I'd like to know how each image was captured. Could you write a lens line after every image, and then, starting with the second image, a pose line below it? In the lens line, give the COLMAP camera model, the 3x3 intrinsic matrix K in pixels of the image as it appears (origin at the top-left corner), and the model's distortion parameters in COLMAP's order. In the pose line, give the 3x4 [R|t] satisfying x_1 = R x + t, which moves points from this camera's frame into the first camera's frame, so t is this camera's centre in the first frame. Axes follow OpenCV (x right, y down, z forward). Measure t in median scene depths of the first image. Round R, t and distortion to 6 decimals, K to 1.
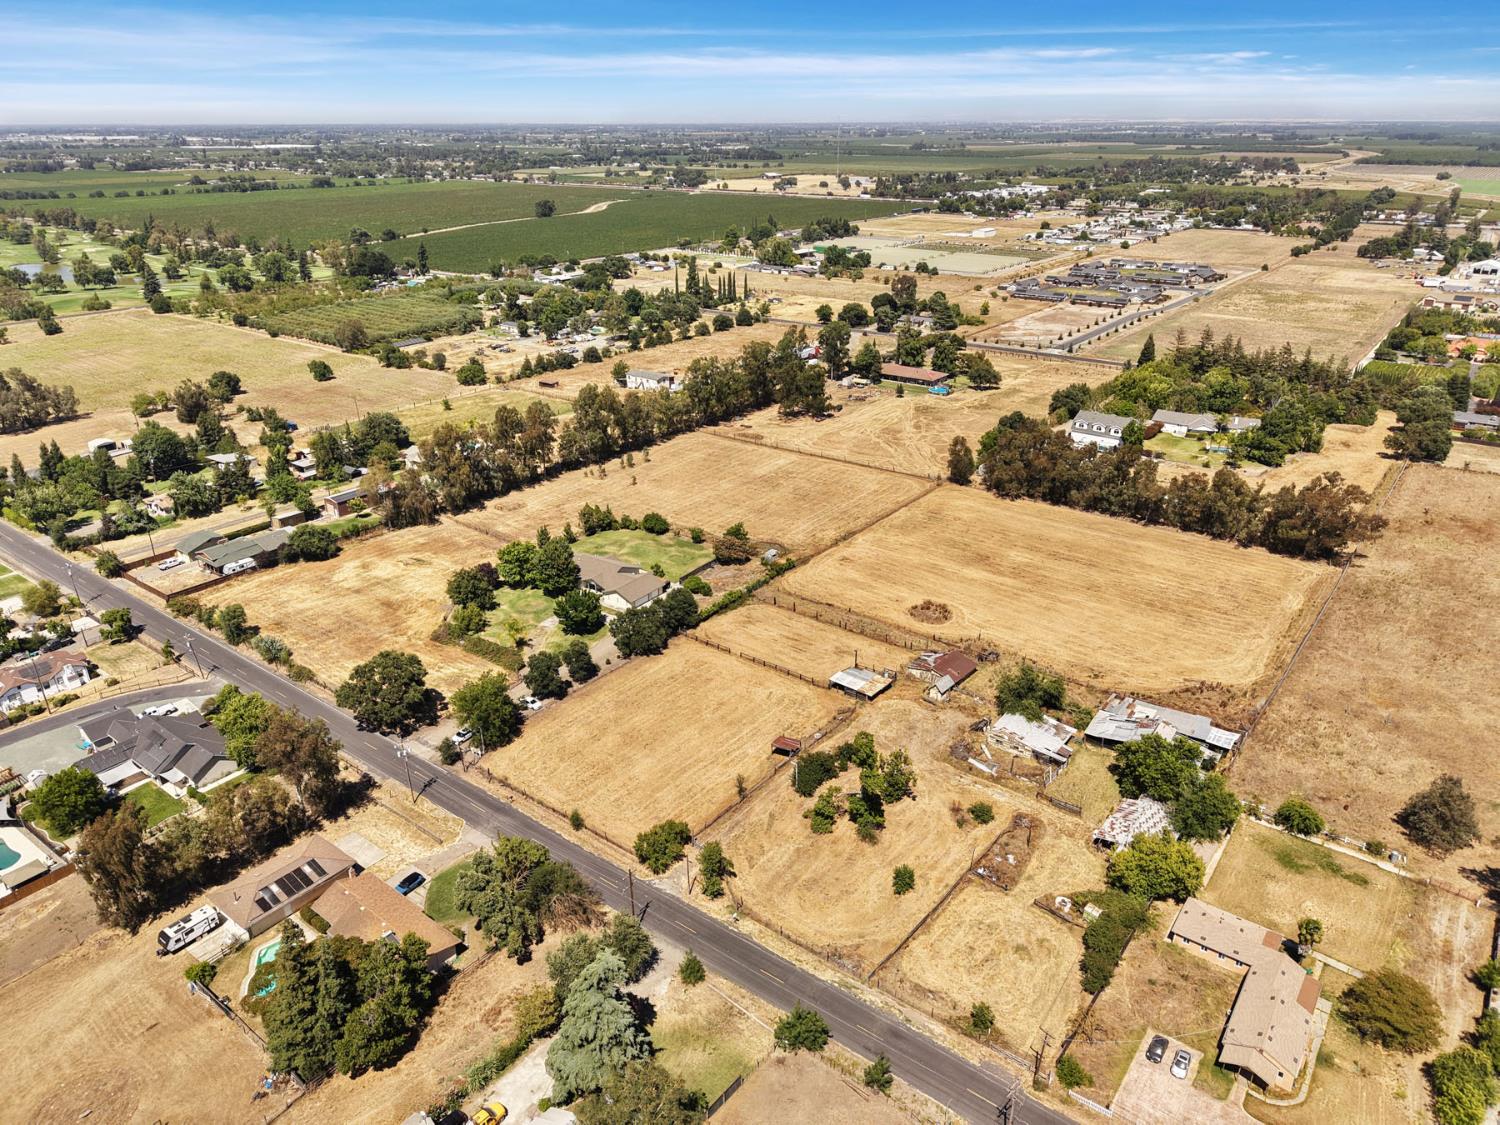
lens RADIAL K [[991.6, 0, 771.8], [0, 991.6, 594.1], [0, 0, 1]] dist [0.031416, -0.035447]
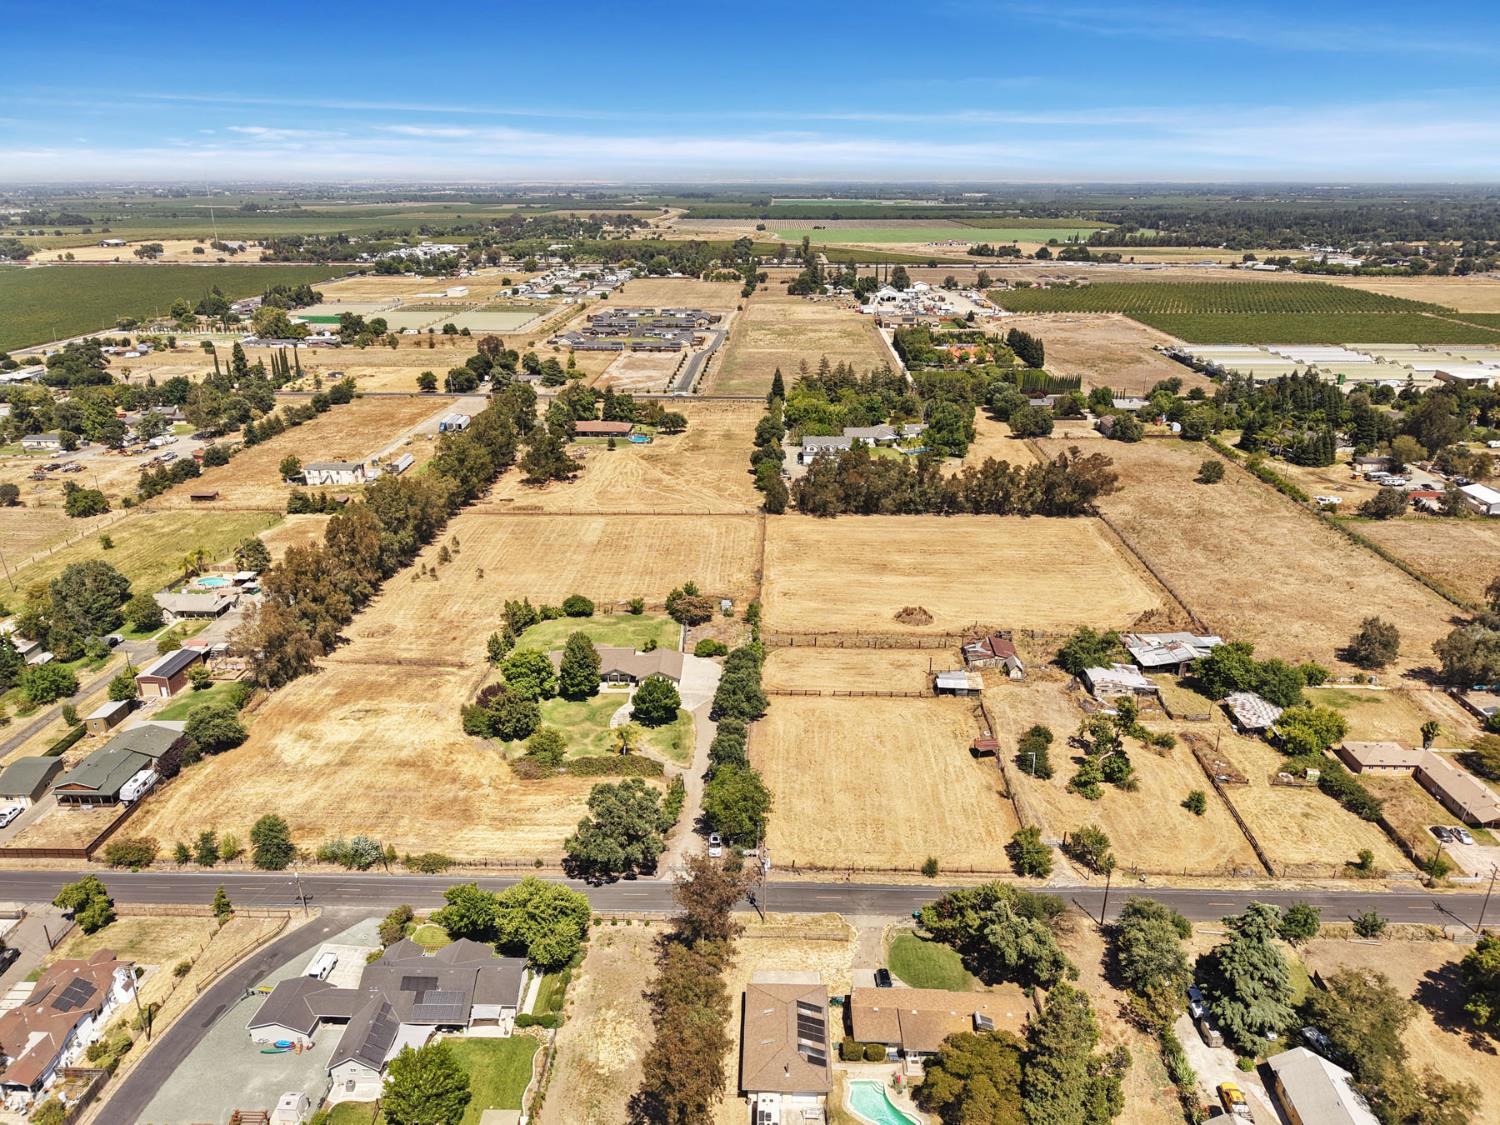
lens RADIAL K [[991.6, 0, 771.8], [0, 991.6, 594.1], [0, 0, 1]] dist [0.031416, -0.035447]
pose [[0.815799, -0.219484, 0.535069, -0.470661], [0.246342, 0.968936, 0.021866, -0.058670], [-0.523247, 0.113971, 0.844526, 0.121621]]
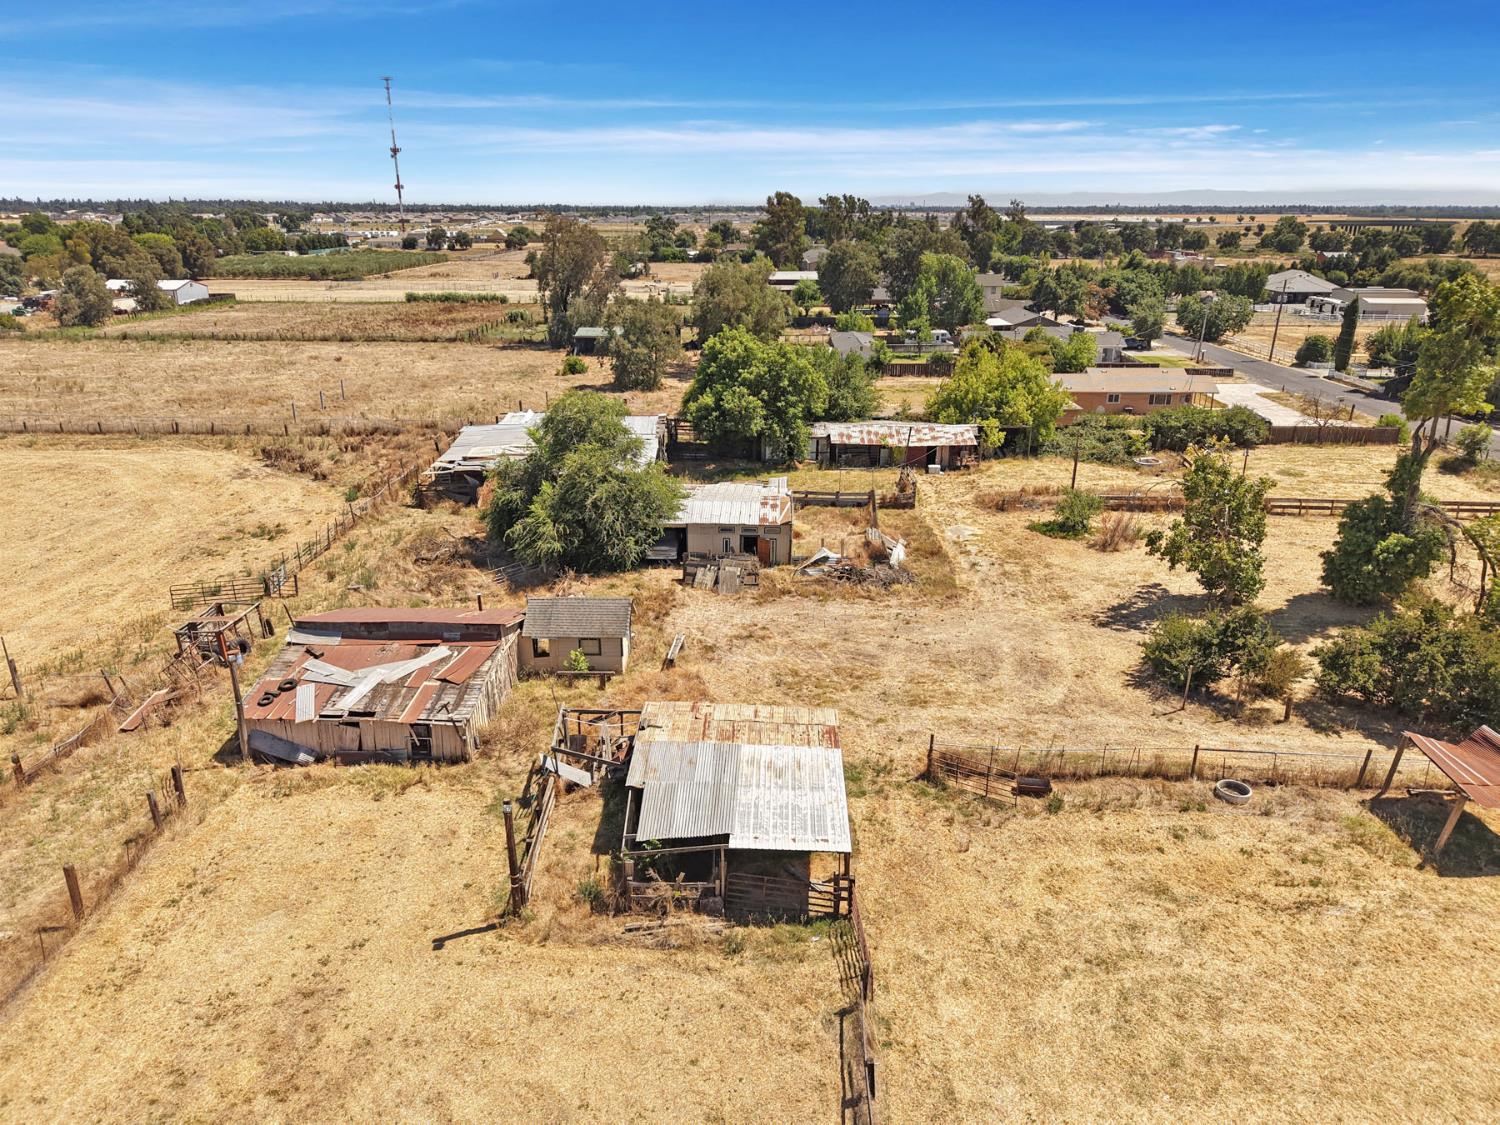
lens RADIAL K [[1013.5, 0, 750.0], [0, 1013.5, 562.5], [0, 0, 1]] dist [0.038392, -0.048825]
pose [[-0.571565, -0.275373, 0.772970, -0.034273], [0.348945, 0.771016, 0.532702, -0.029686], [-0.742664, 0.574198, -0.344596, 0.755346]]
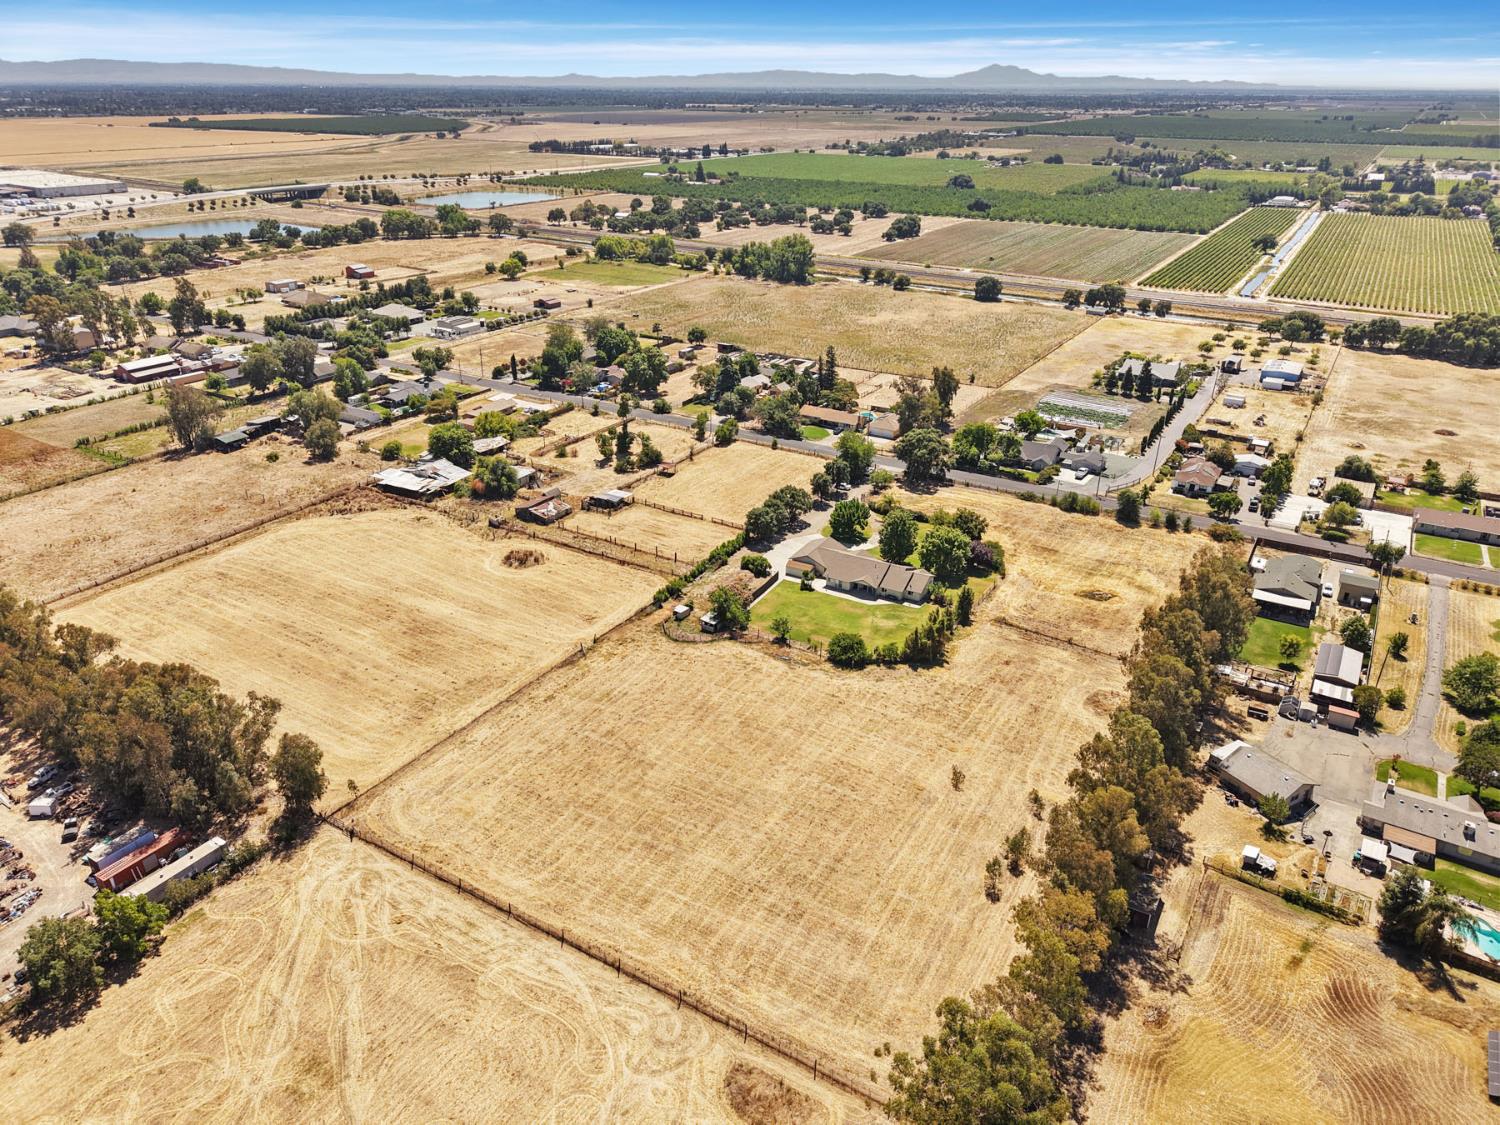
lens RADIAL K [[1013.5, 0, 750.0], [0, 1013.5, 562.5], [0, 0, 1]] dist [0.038392, -0.048825]
pose [[-0.996729, 0.034185, -0.073230, 0.003033], [-0.035223, 0.631784, 0.774344, -0.678504], [0.072736, 0.774391, -0.628513, 1.421712]]
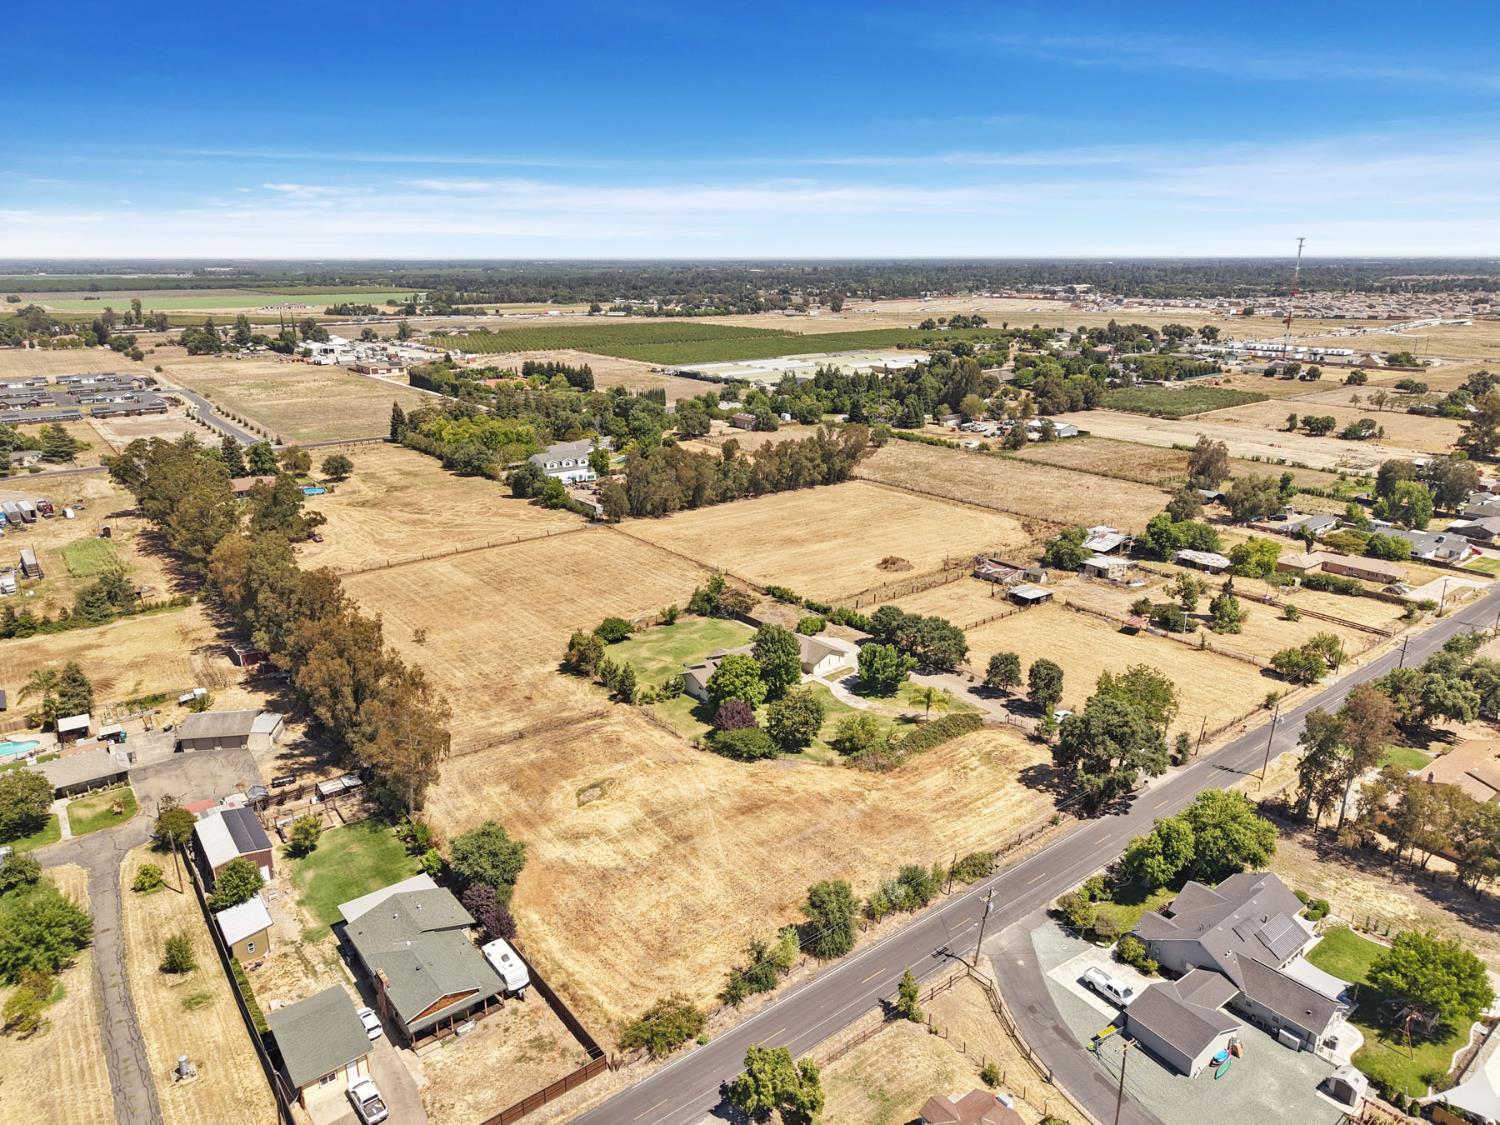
lens RADIAL K [[977.5, 0, 740.6], [0, 977.5, 560.8], [0, 0, 1]] dist [0.042886, -0.045298]
pose [[0.277074, -0.283347, 0.918120, -0.788057], [0.416056, 0.896685, 0.151173, -0.196615], [-0.866099, 0.340103, 0.366337, 0.622155]]
